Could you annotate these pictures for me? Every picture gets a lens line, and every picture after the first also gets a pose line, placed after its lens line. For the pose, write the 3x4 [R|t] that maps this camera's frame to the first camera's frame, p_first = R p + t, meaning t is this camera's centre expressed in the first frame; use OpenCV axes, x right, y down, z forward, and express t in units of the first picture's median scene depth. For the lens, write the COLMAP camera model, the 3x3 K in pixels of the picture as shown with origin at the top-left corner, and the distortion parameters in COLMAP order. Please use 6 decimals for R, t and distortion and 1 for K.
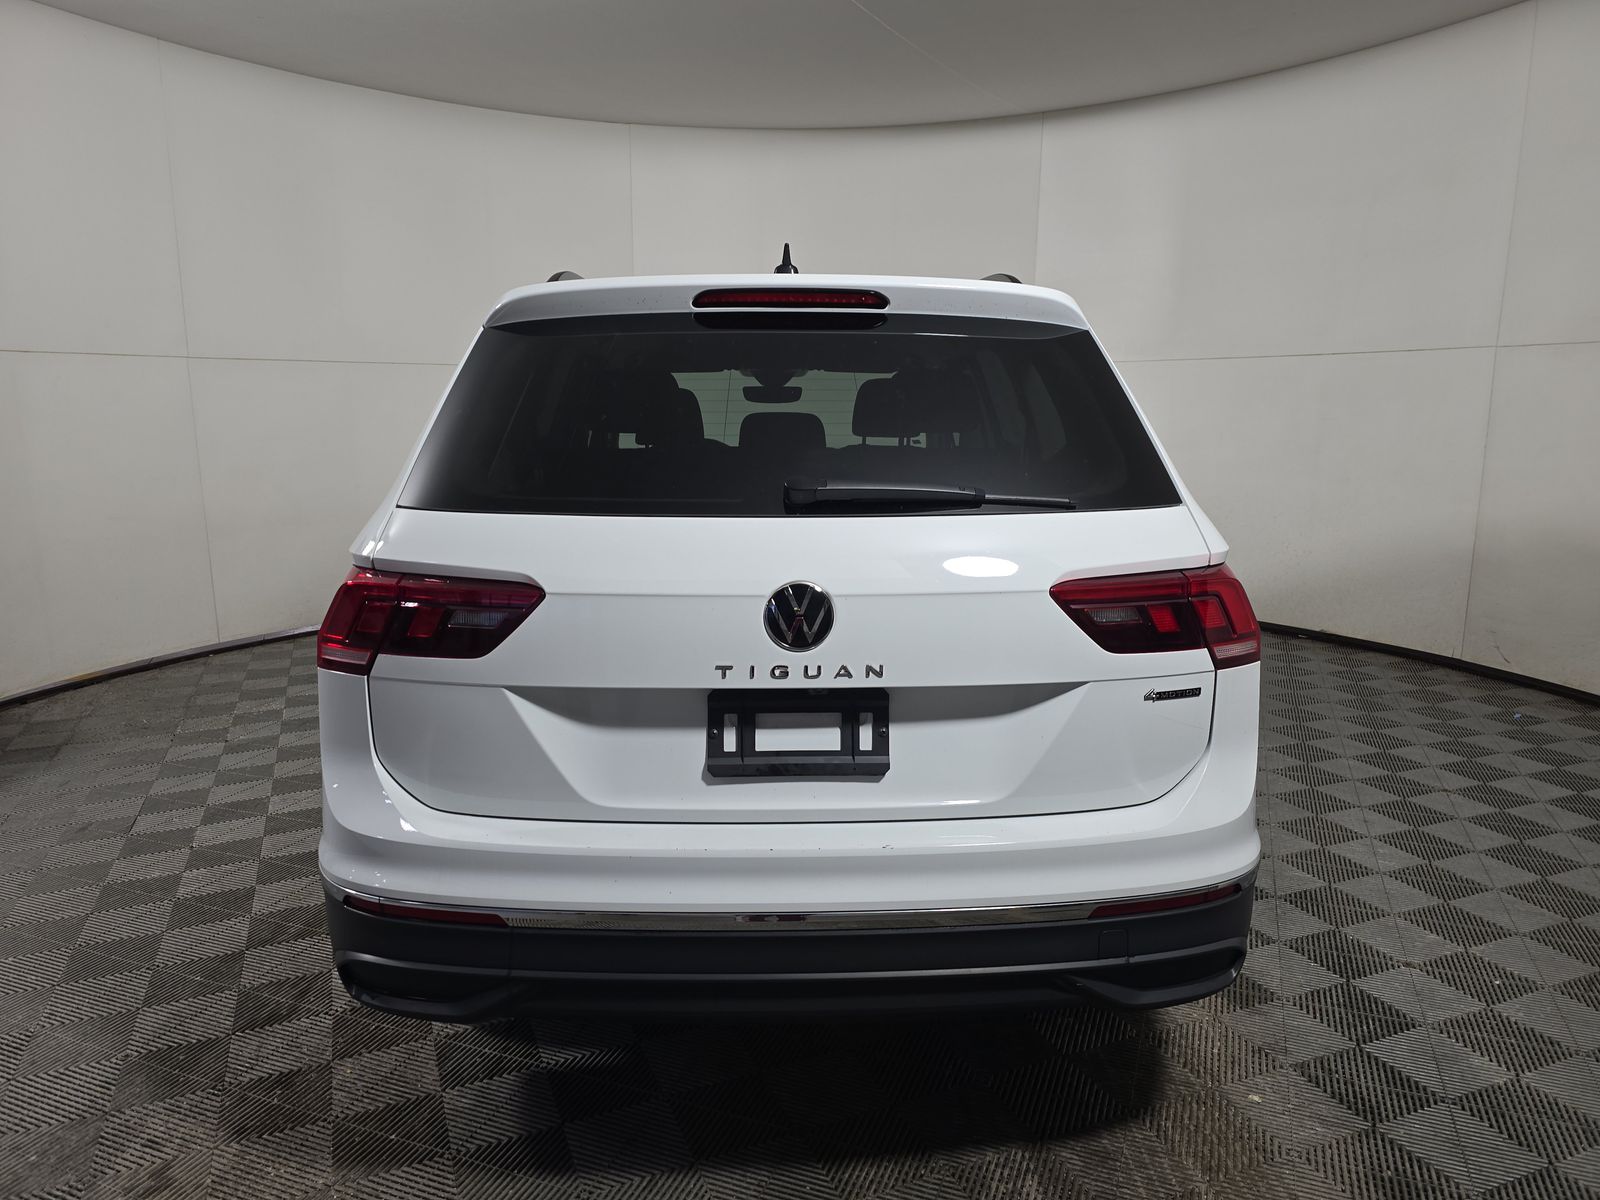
lens RADIAL K [[1043.4, 0, 800.0], [0, 1043.4, 598.1], [0, 0, 1]] dist [0.111617, -0.117230]
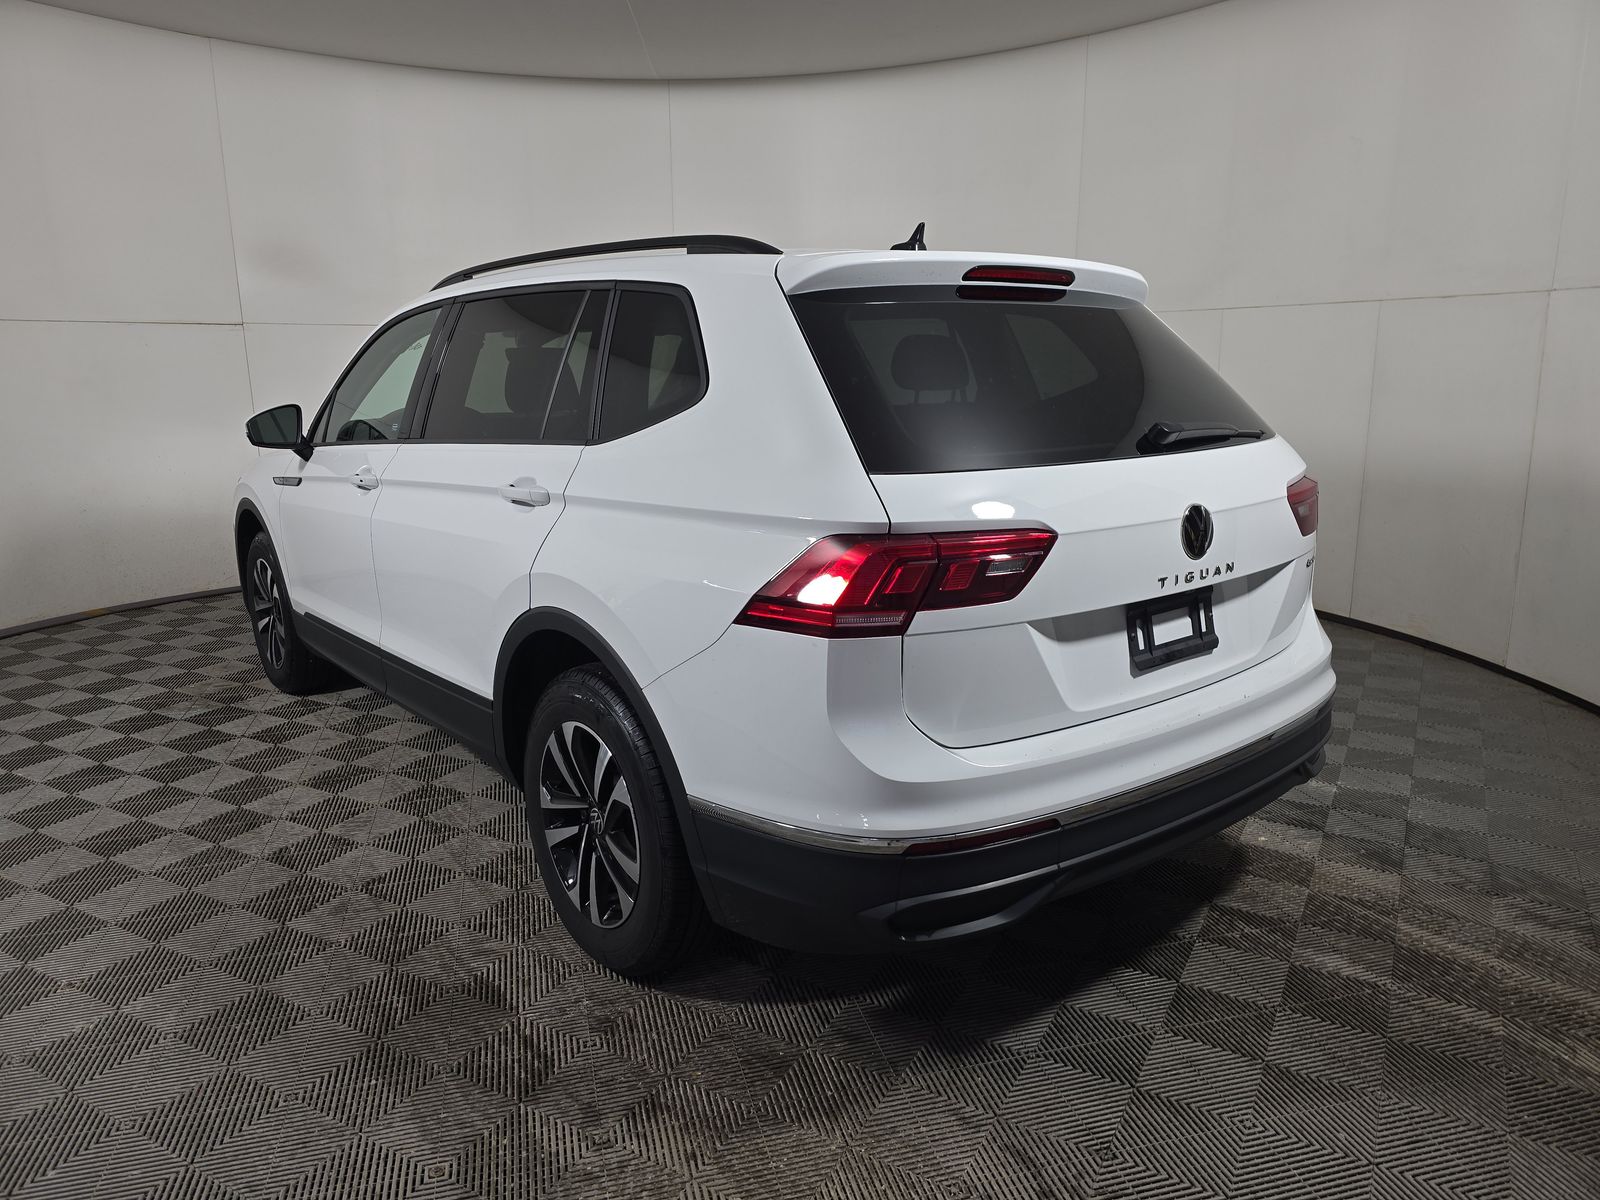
lens RADIAL K [[1043.4, 0, 800.0], [0, 1043.4, 598.1], [0, 0, 1]] dist [0.111617, -0.117230]
pose [[0.807209, -0.137828, 0.573949, -1.094373], [0.119052, 0.990389, 0.070395, -0.048319], [-0.578135, 0.011506, 0.815860, 0.219277]]
